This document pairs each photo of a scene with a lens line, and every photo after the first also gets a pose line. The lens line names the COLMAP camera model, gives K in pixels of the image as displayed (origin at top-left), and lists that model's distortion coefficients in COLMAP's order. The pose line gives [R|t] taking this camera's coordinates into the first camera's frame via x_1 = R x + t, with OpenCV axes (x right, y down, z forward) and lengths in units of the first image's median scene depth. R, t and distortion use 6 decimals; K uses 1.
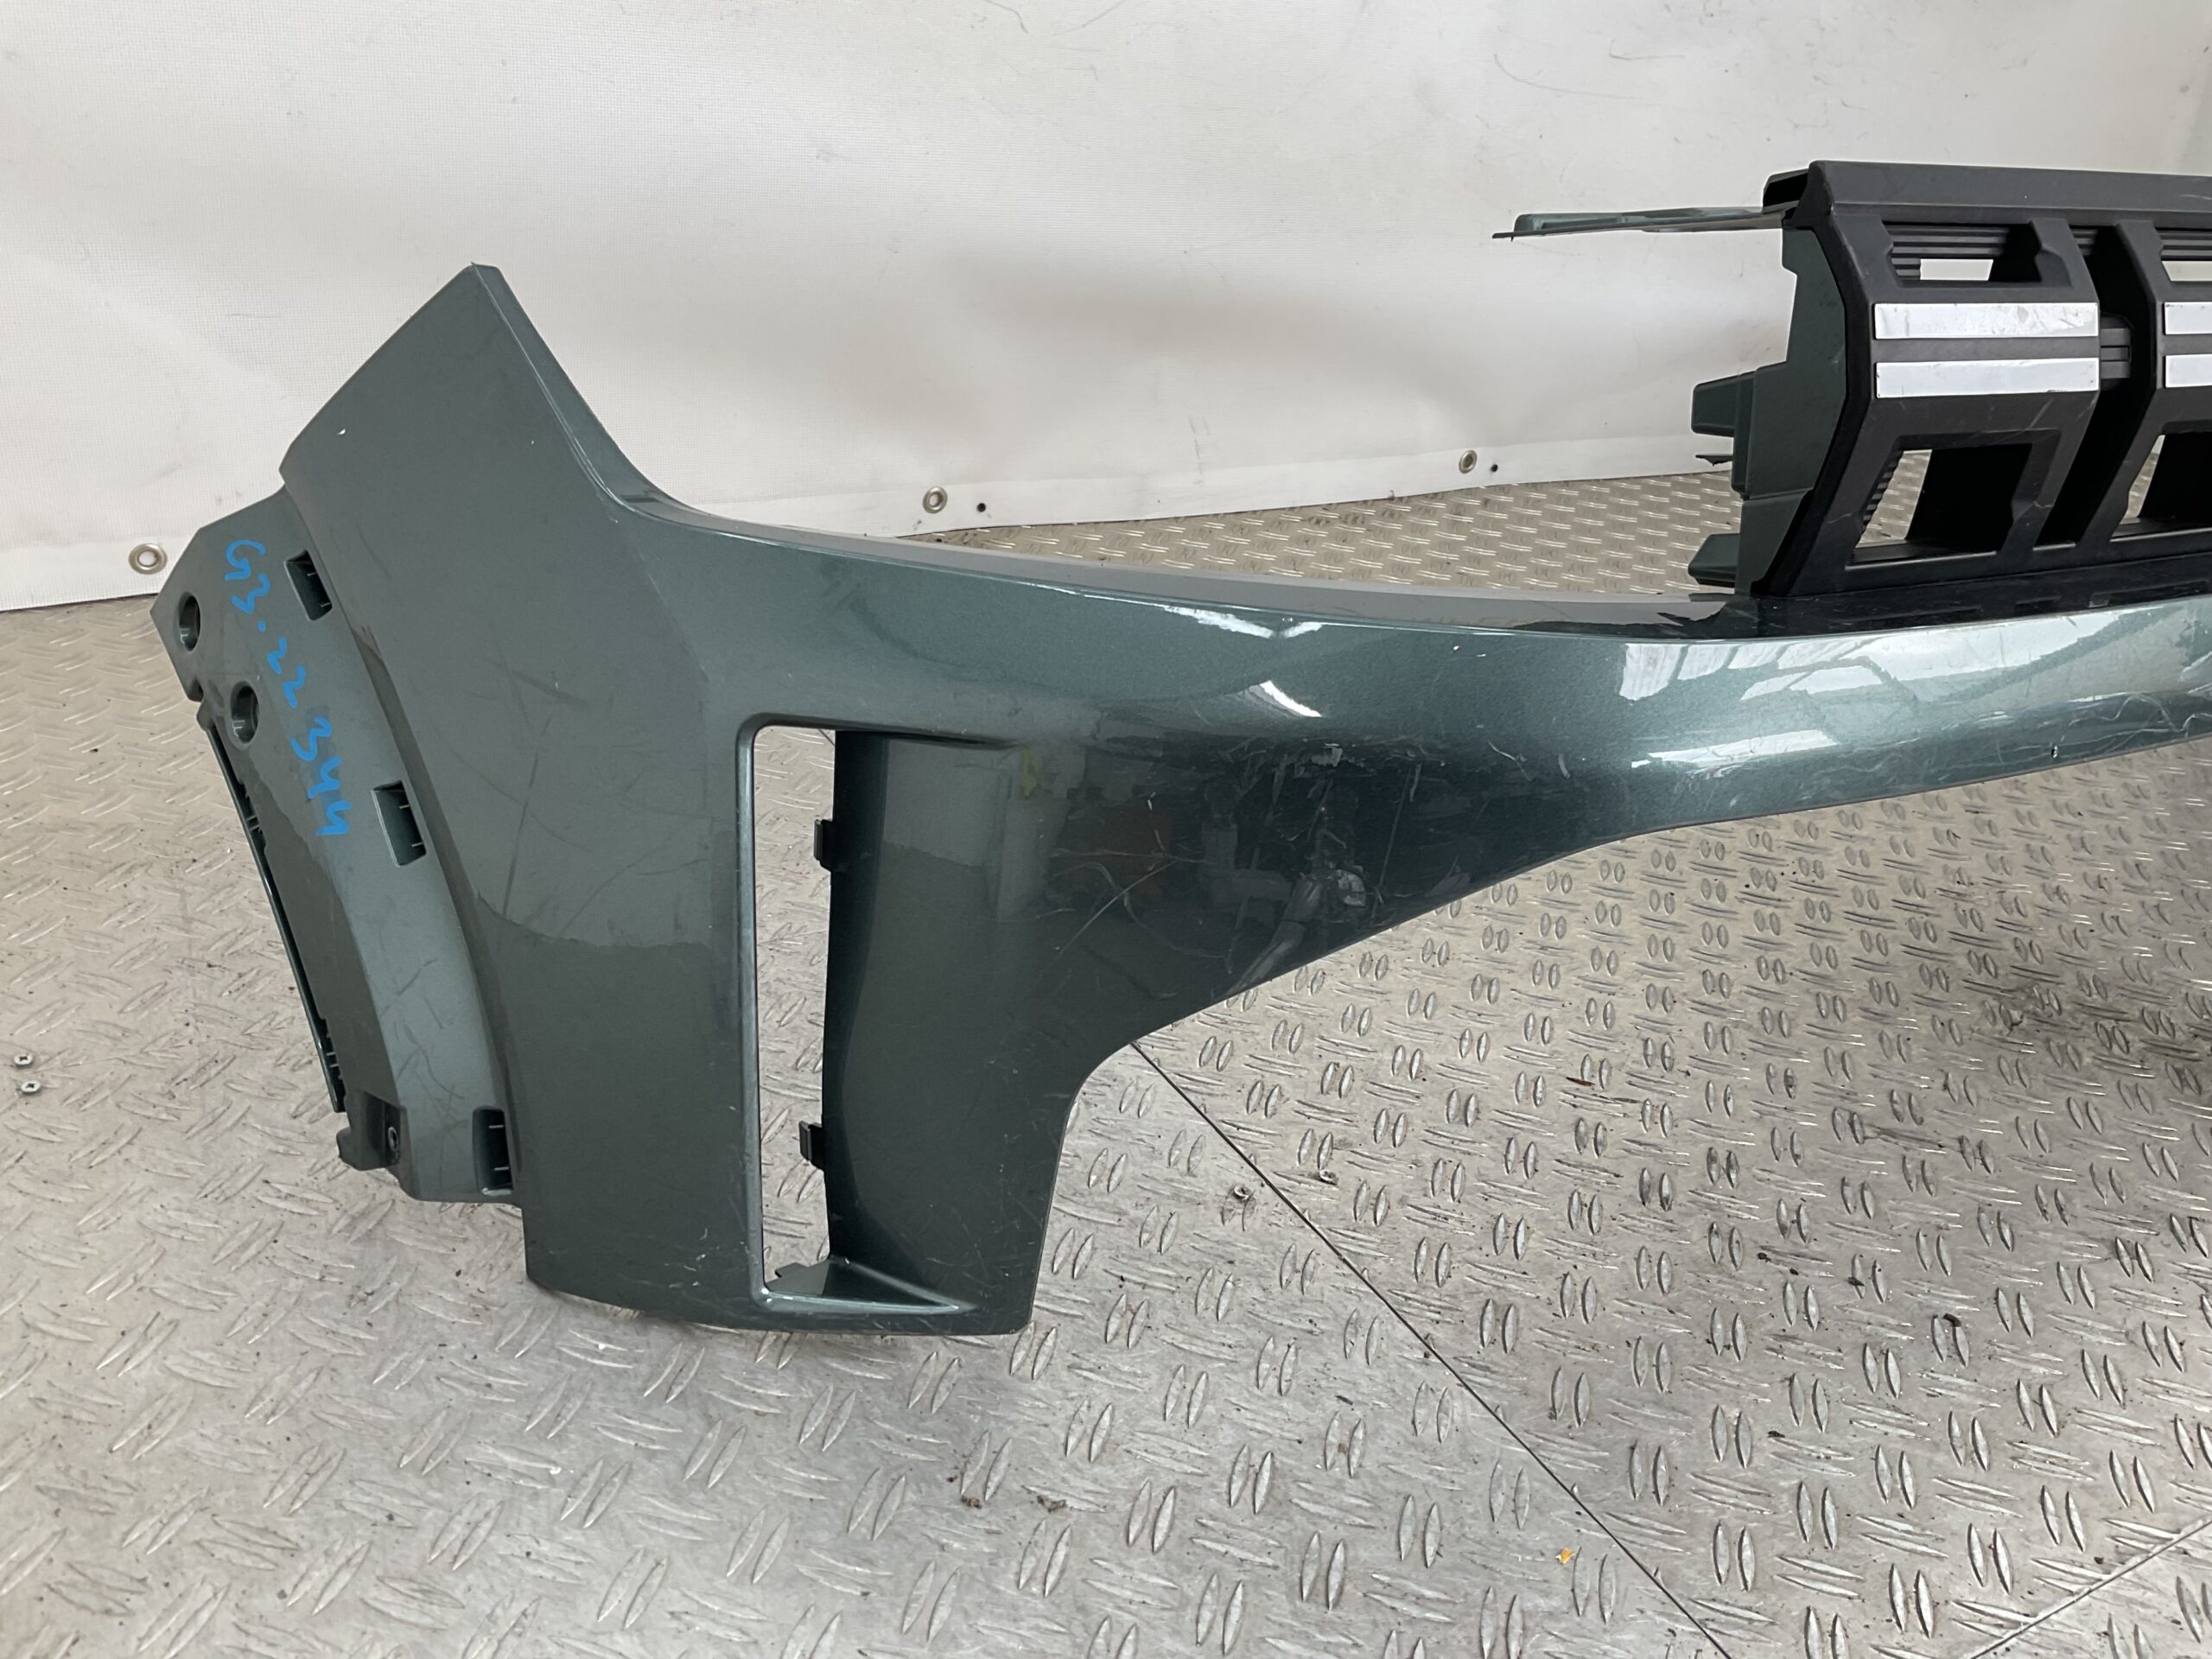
lens RADIAL K [[1839.2, 0, 1090.3], [0, 1839.2, 808.7], [0, 0, 1]] dist [0.069233, -0.139197]
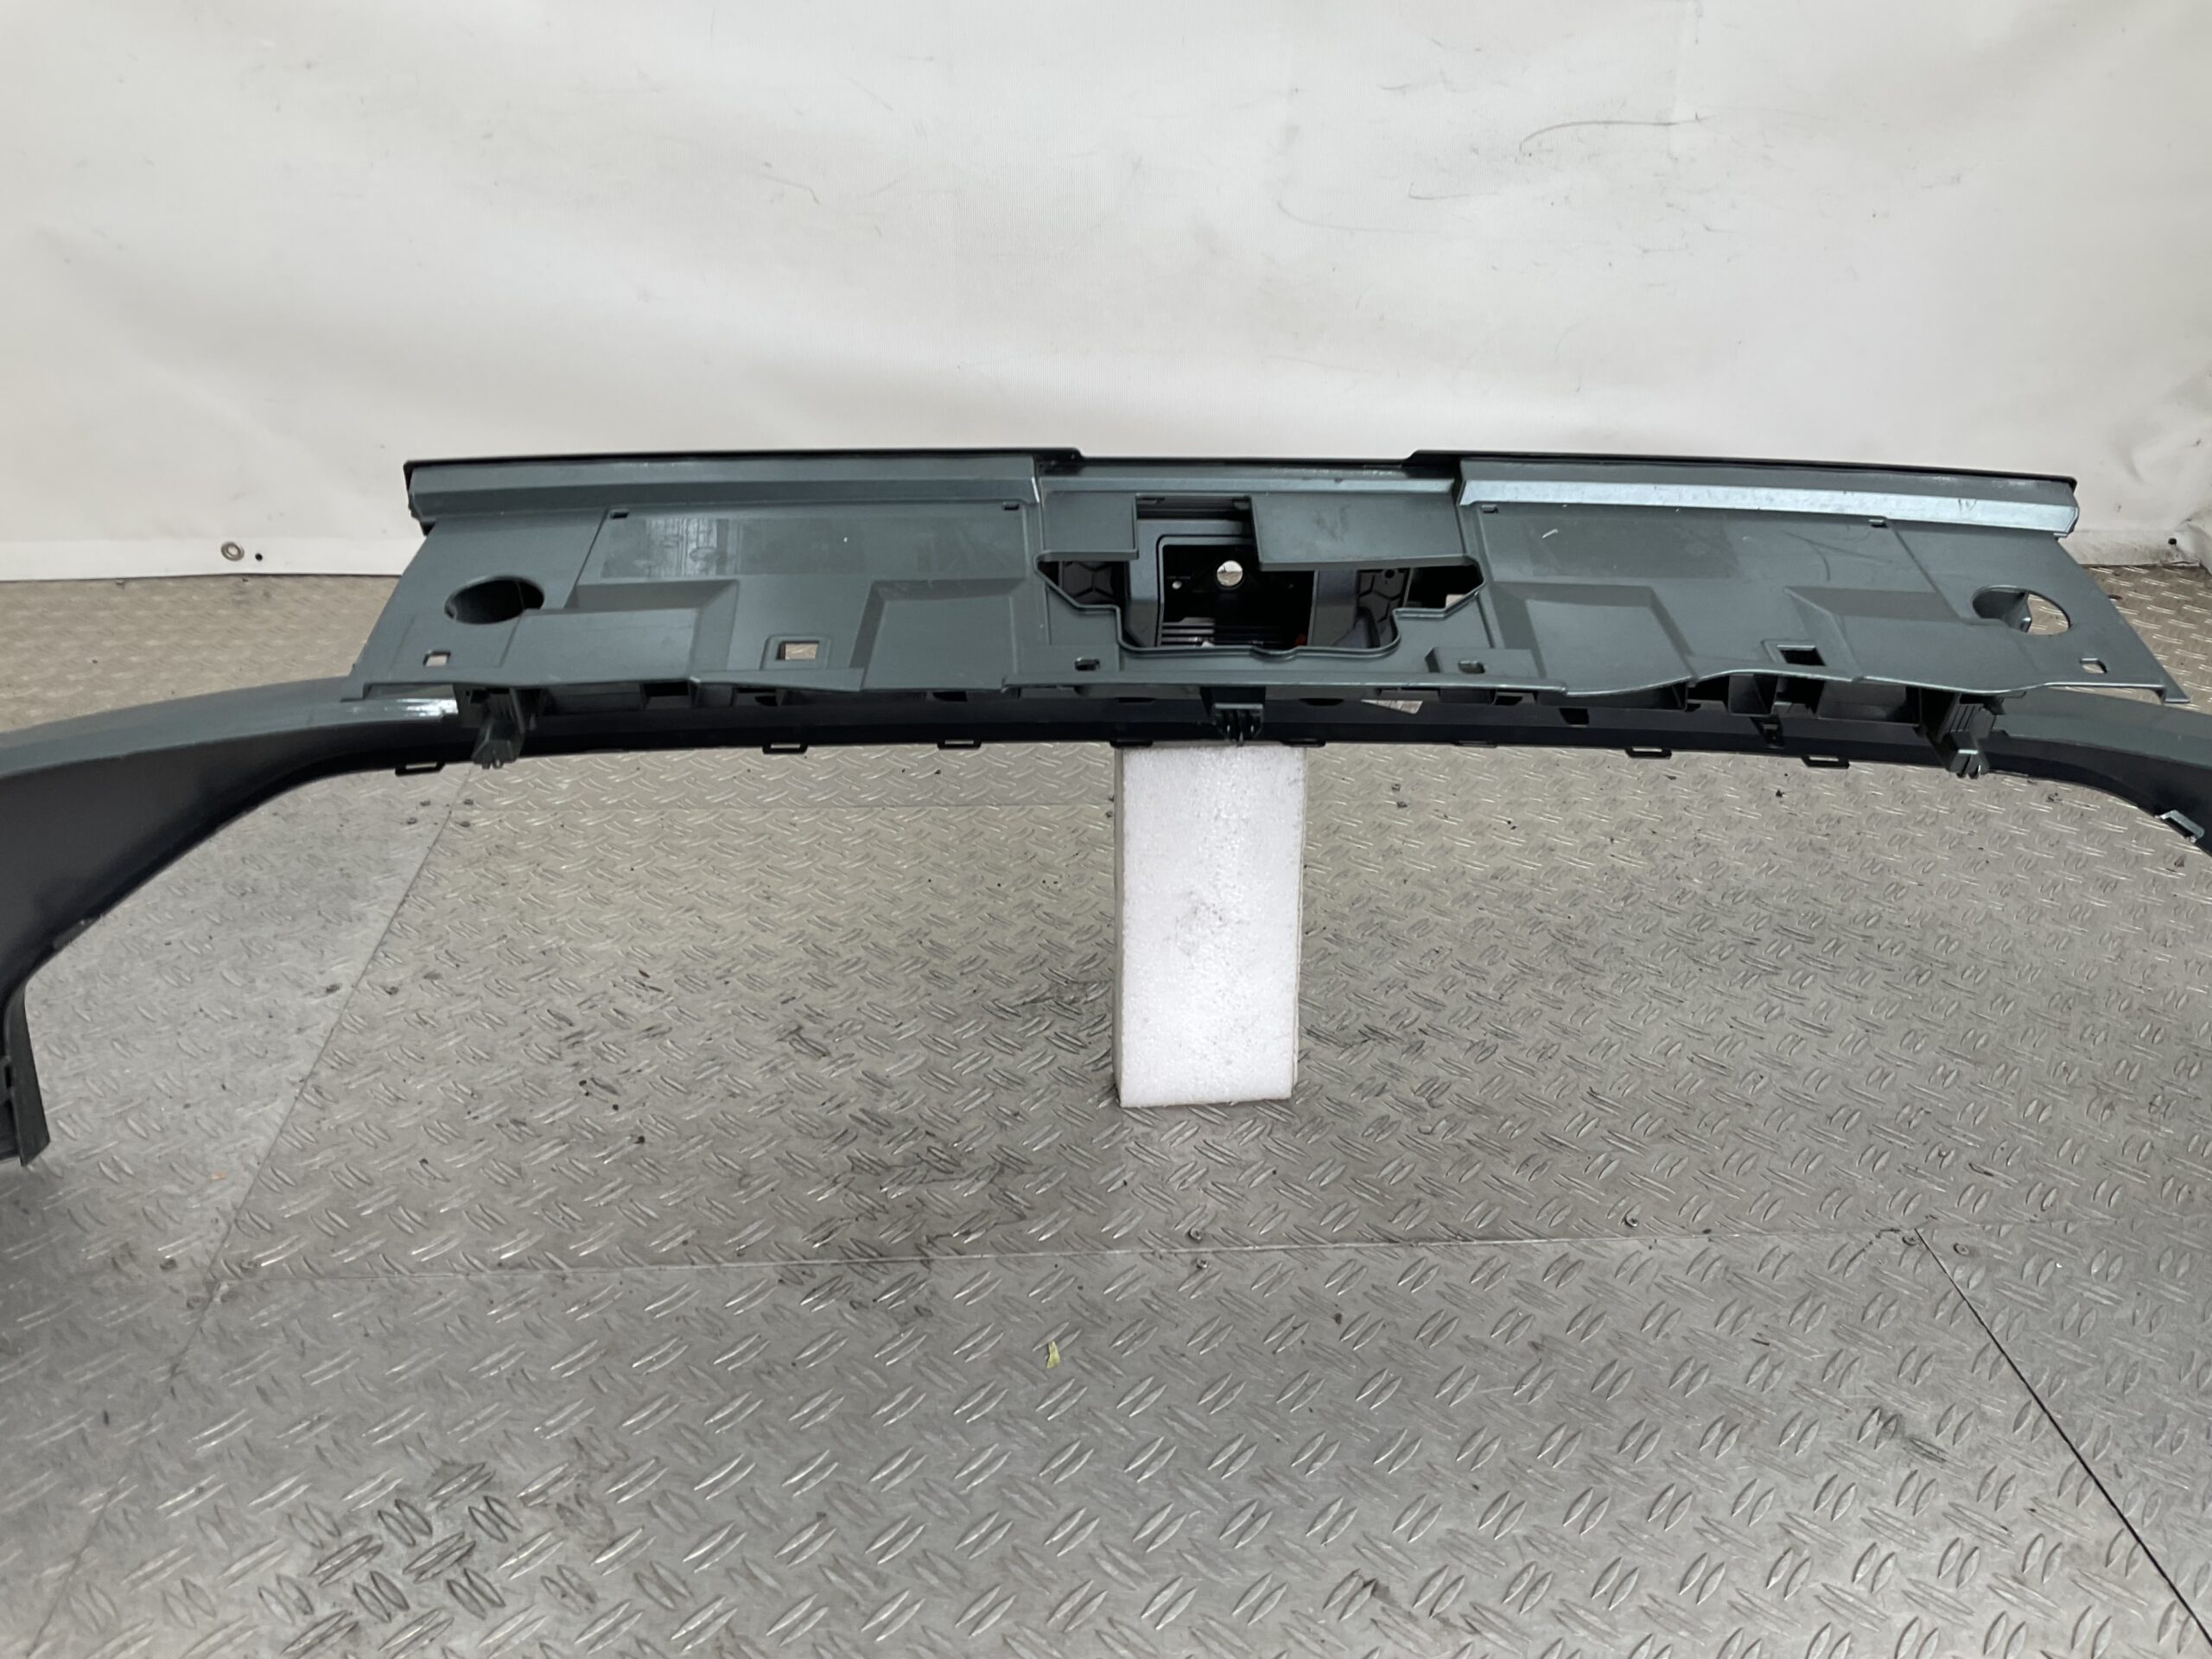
lens RADIAL K [[1839.2, 0, 1109.2], [0, 1839.2, 815.2], [0, 0, 1]] dist [0.069233, -0.139197]
pose [[0.904888, 0.123492, -0.407341, 0.702063], [-0.129414, 0.991504, 0.013104, -0.024411], [0.405499, 0.040858, 0.913182, -0.107106]]
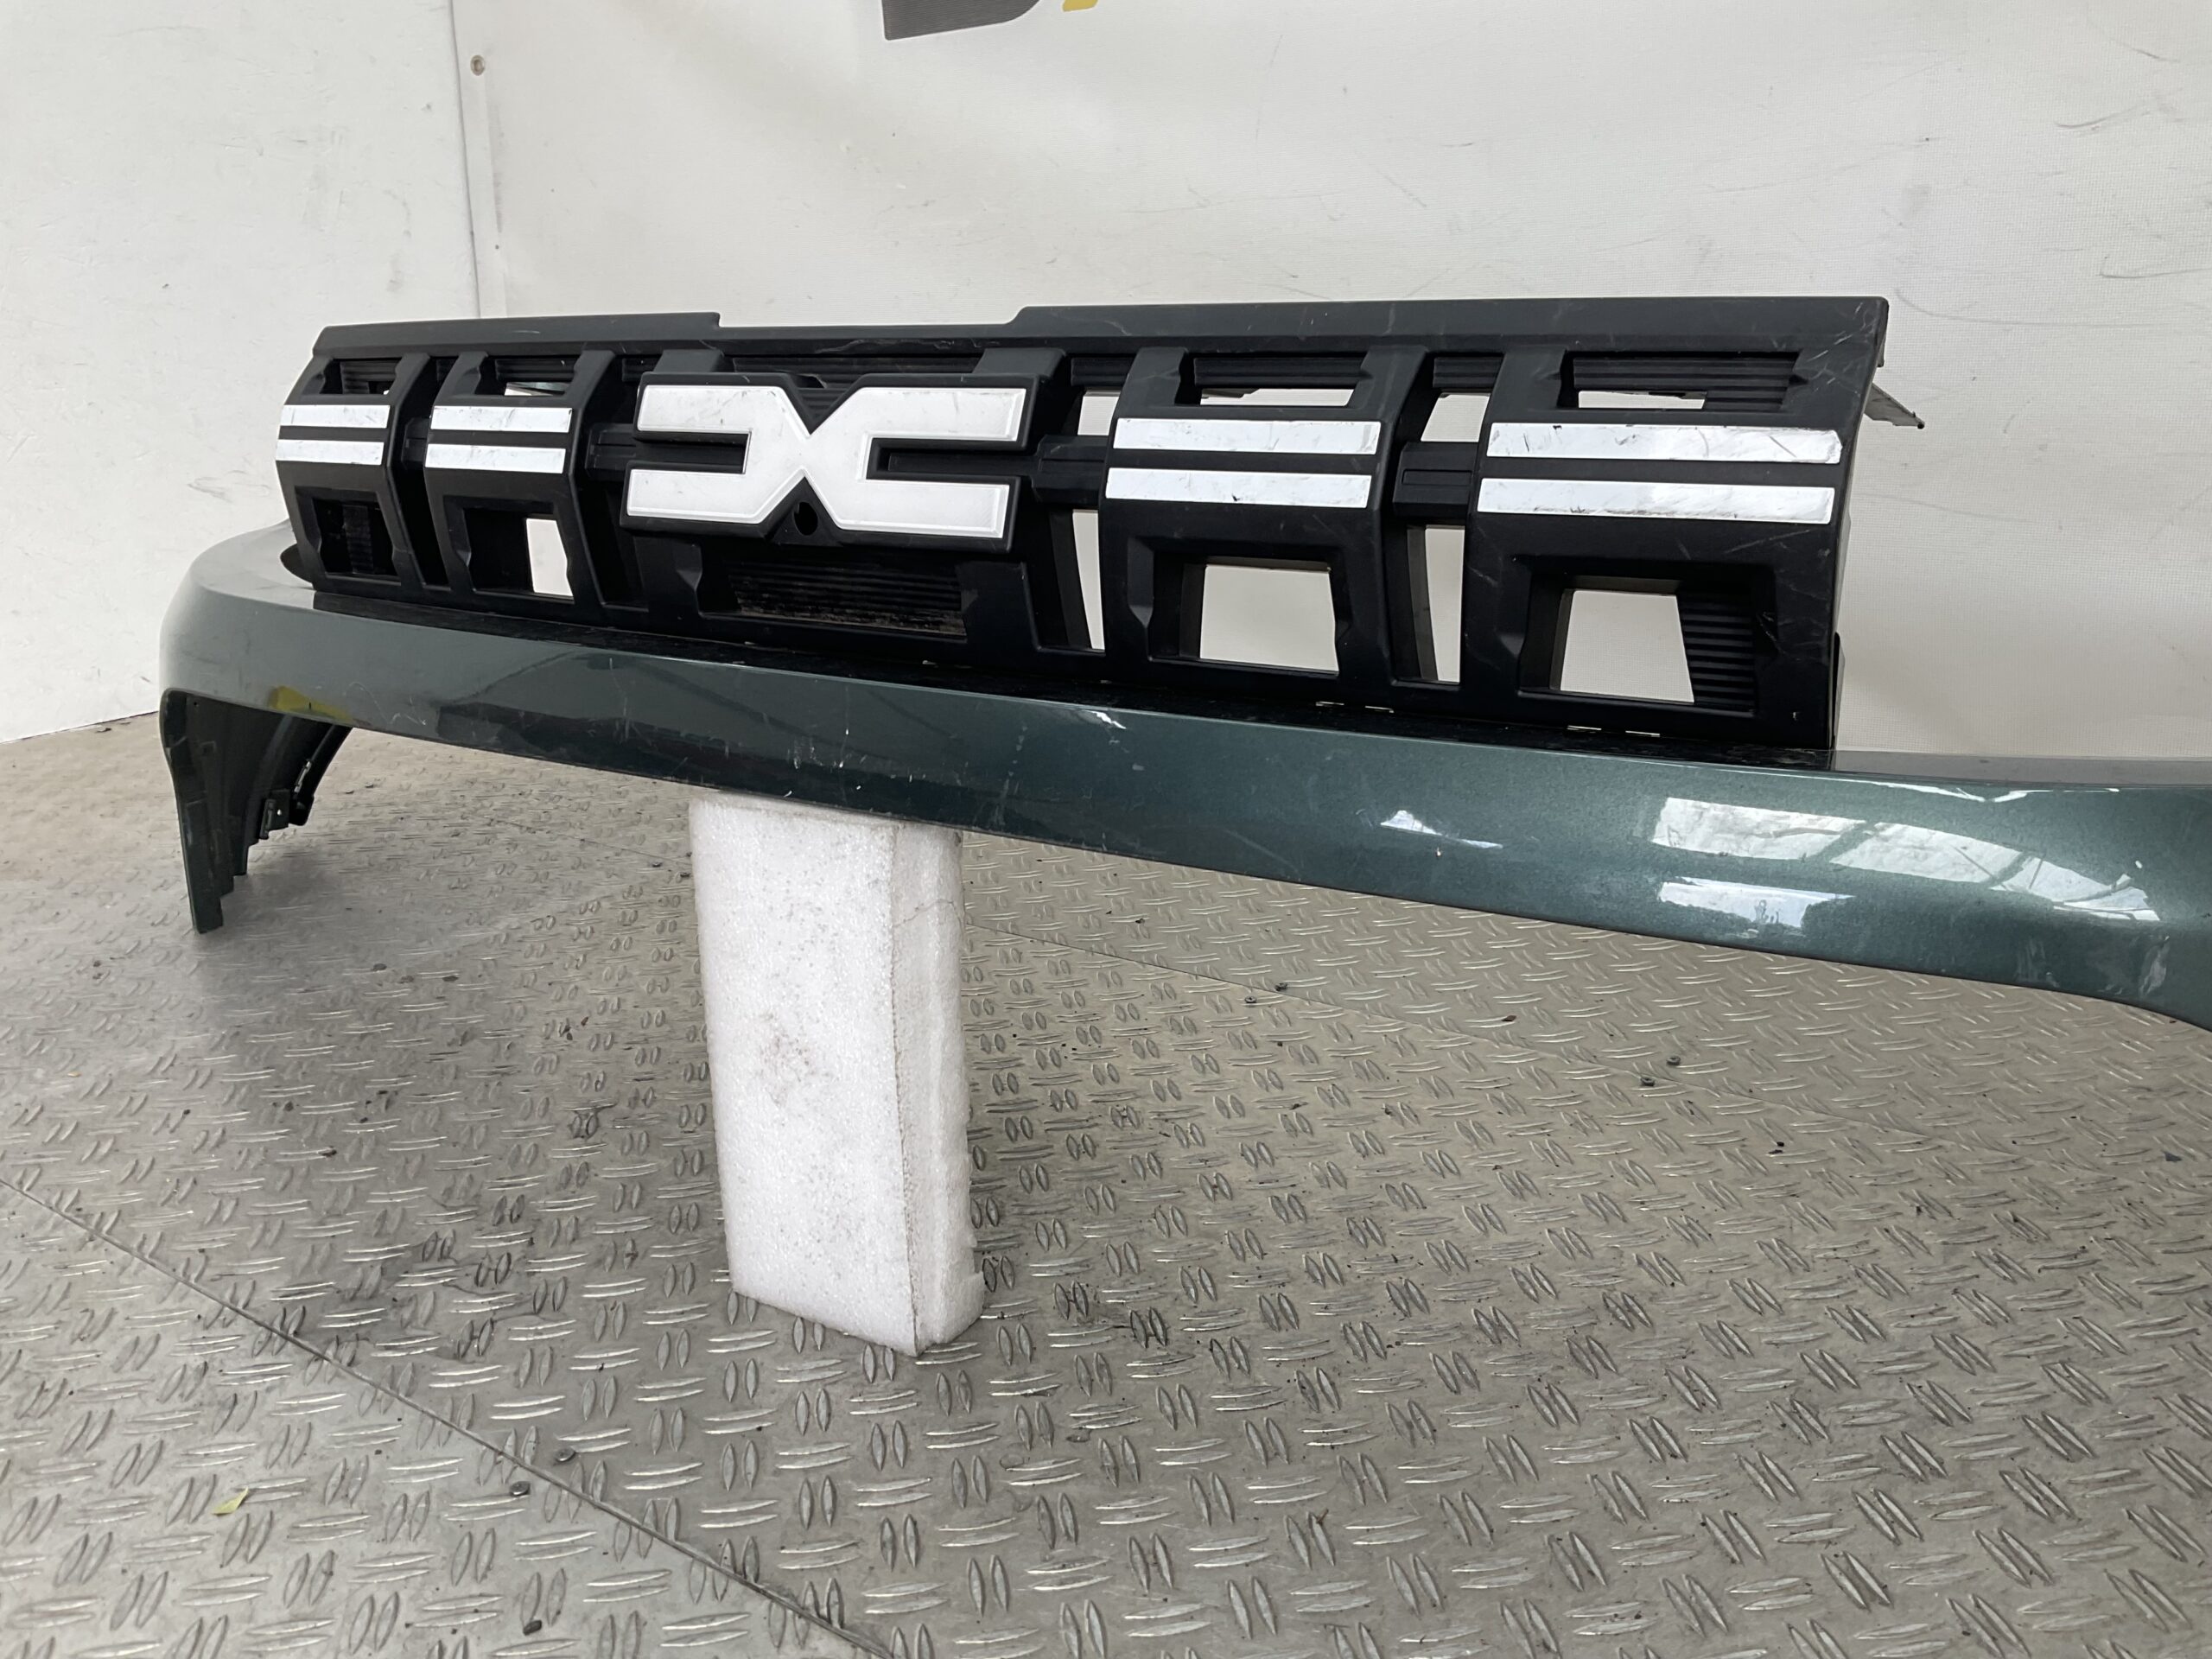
lens RADIAL K [[1839.2, 0, 1113.4], [0, 1839.2, 802.9], [0, 0, 1]] dist [0.069233, -0.139197]
pose [[0.405965, 0.145122, -0.902293, 0.951027], [-0.323279, 0.946280, 0.006745, -0.077403], [0.854800, 0.288954, 0.431071, 0.424056]]
